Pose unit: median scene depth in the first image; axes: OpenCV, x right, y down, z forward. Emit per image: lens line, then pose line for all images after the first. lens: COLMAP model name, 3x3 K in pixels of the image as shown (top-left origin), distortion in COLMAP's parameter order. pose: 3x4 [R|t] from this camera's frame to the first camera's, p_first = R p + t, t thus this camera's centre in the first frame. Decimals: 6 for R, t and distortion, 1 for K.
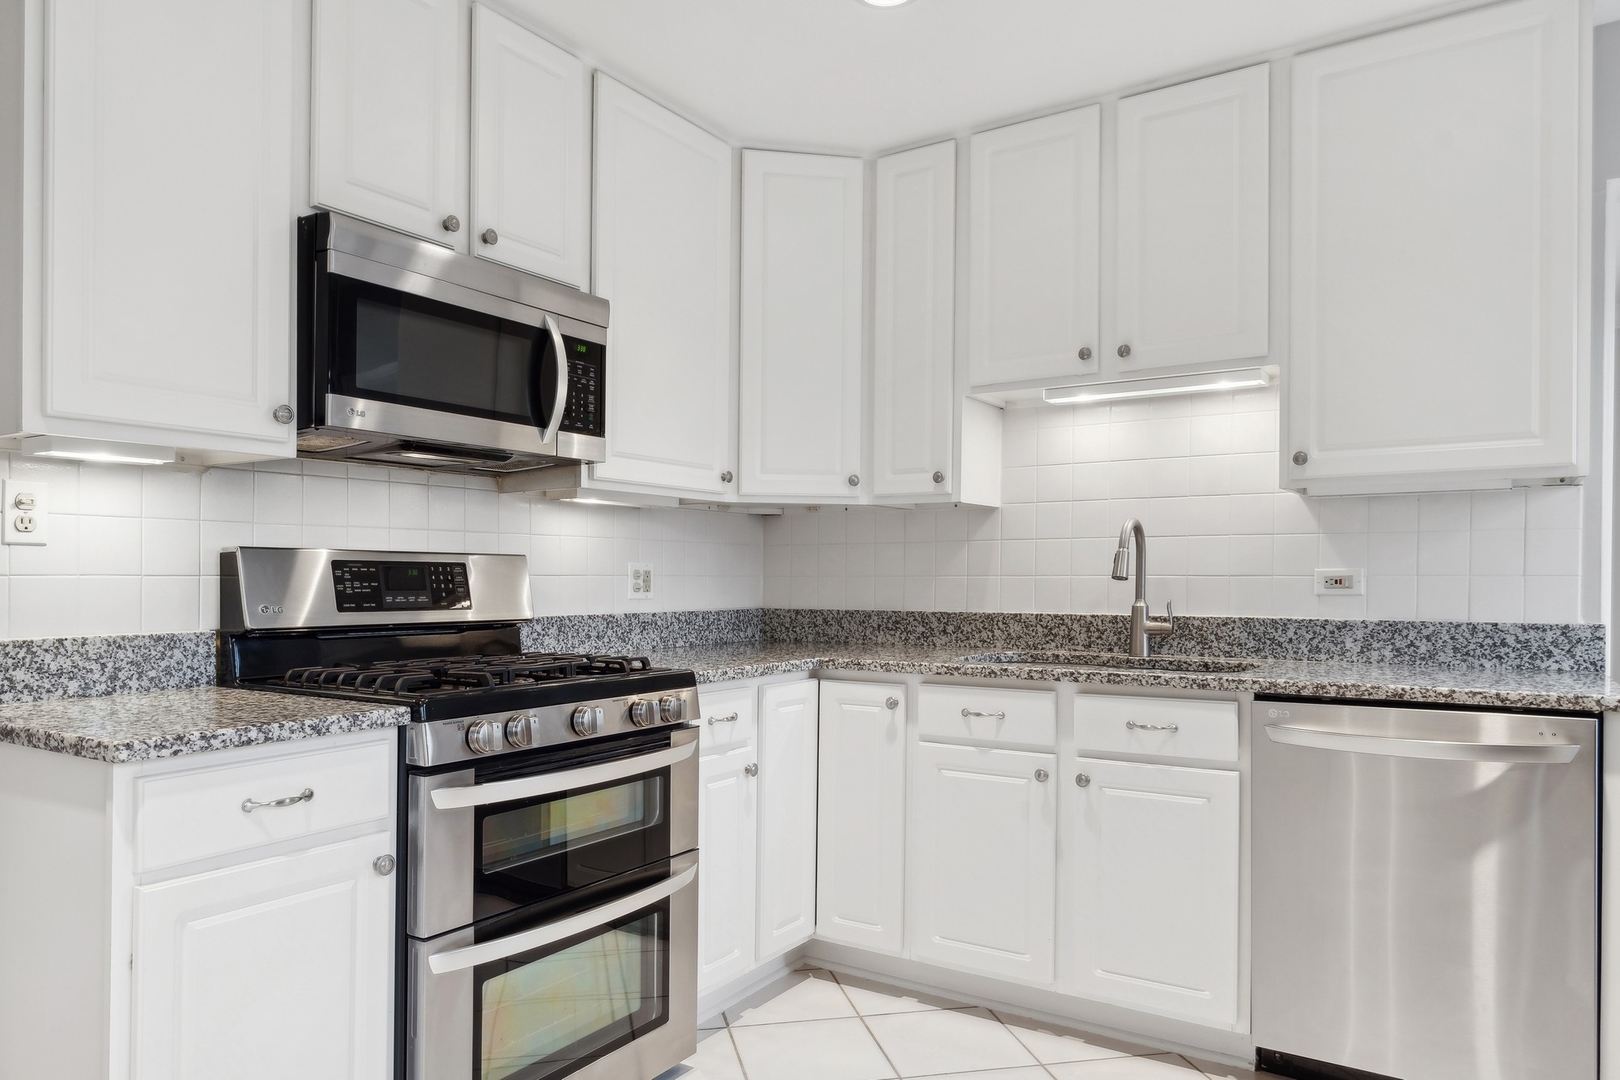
lens RADIAL K [[1087.9, 0, 805.8], [0, 1087.9, 572.9], [0, 0, 1]] dist [-0.003701, 0.001421]
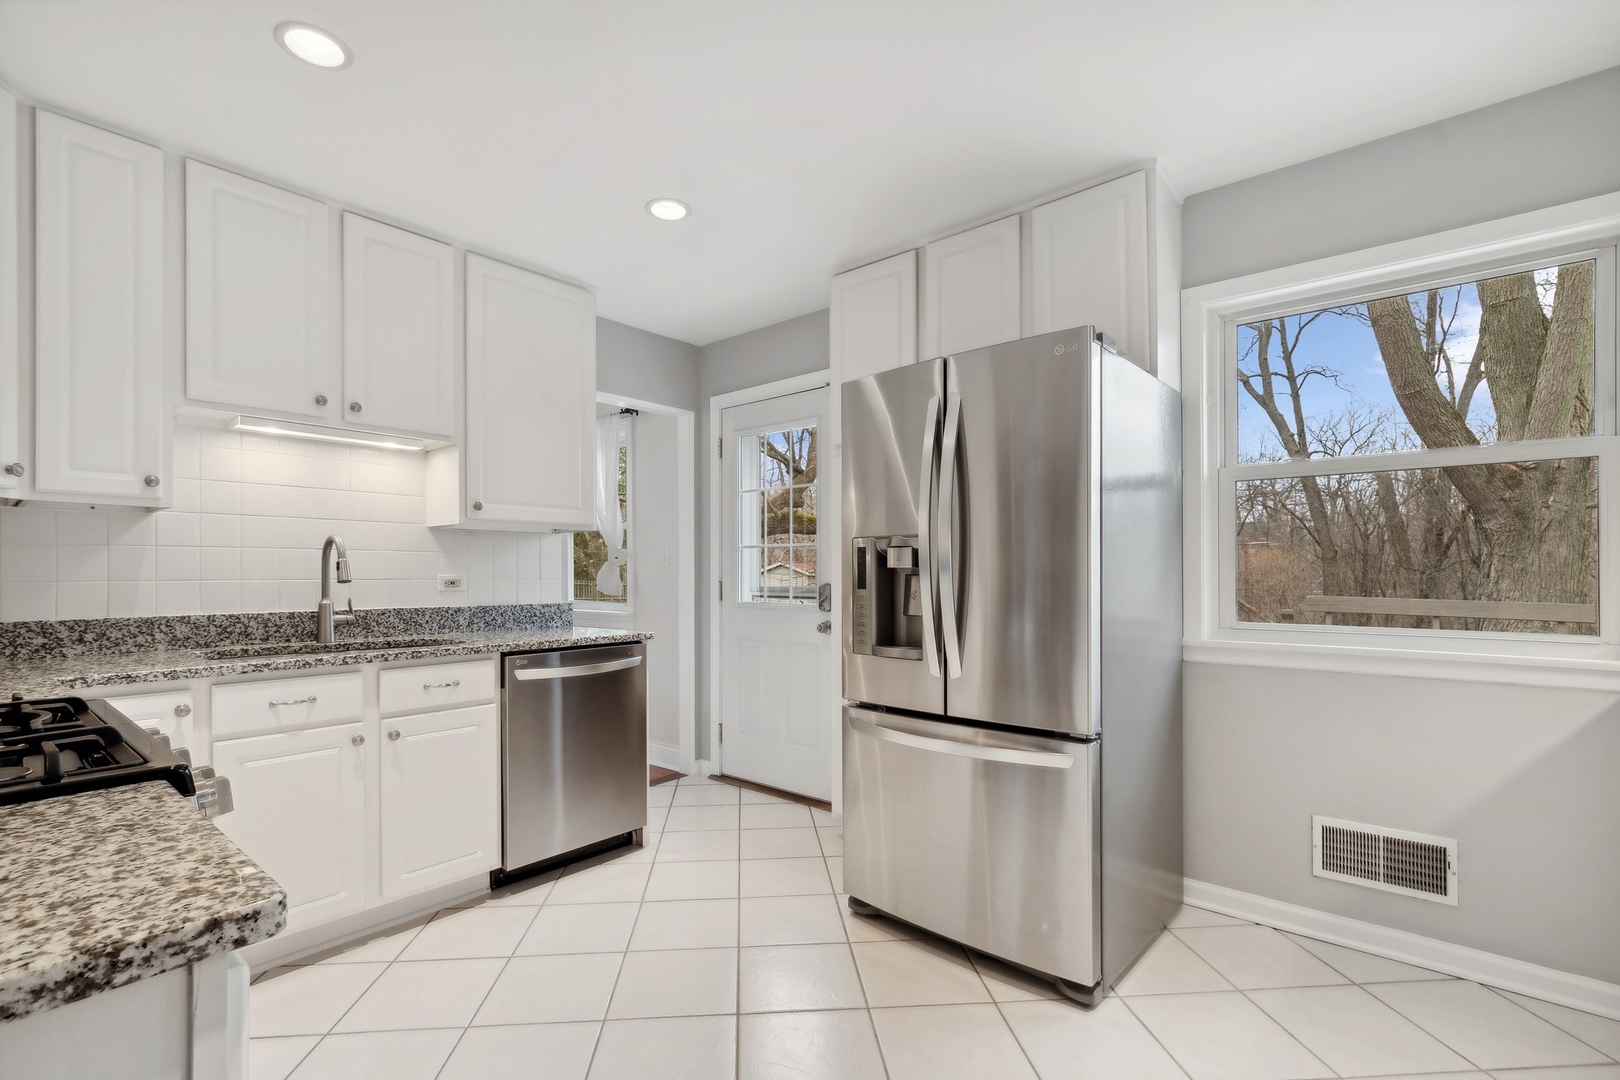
lens RADIAL K [[728.8, 0, 788.6], [0, 728.8, 569.4], [0, 0, 1]] dist [0.018414, 0.000522]
pose [[0.129902, 0.009659, 0.991480, -0.491714], [-0.000370, 0.999953, -0.009694, -0.001384], [-0.991527, 0.000893, 0.129899, 0.355799]]
